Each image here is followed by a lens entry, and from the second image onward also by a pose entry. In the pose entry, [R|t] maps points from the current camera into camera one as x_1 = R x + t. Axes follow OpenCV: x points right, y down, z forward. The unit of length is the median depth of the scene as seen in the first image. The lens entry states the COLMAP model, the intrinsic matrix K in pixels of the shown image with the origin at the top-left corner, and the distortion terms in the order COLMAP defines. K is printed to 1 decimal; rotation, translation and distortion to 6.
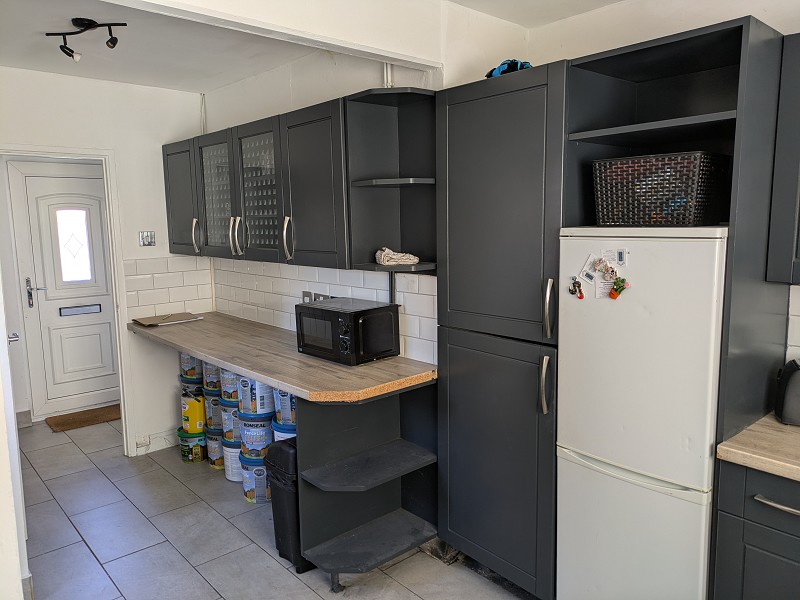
lens RADIAL K [[588.0, 0, 401.5], [0, 588.0, 289.1], [0, 0, 1]] dist [0.043783, -0.052934]
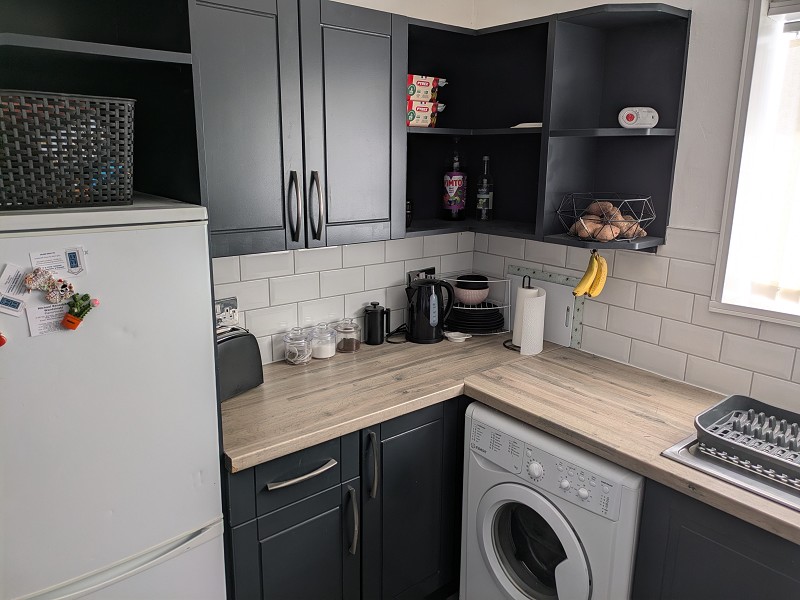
lens RADIAL K [[588.0, 0, 401.5], [0, 588.0, 289.1], [0, 0, 1]] dist [0.043783, -0.052934]
pose [[0.023870, -0.205084, 0.978453, -0.225806], [0.111338, 0.973189, 0.201264, -0.110573], [-0.993496, 0.104135, 0.046064, 0.632868]]
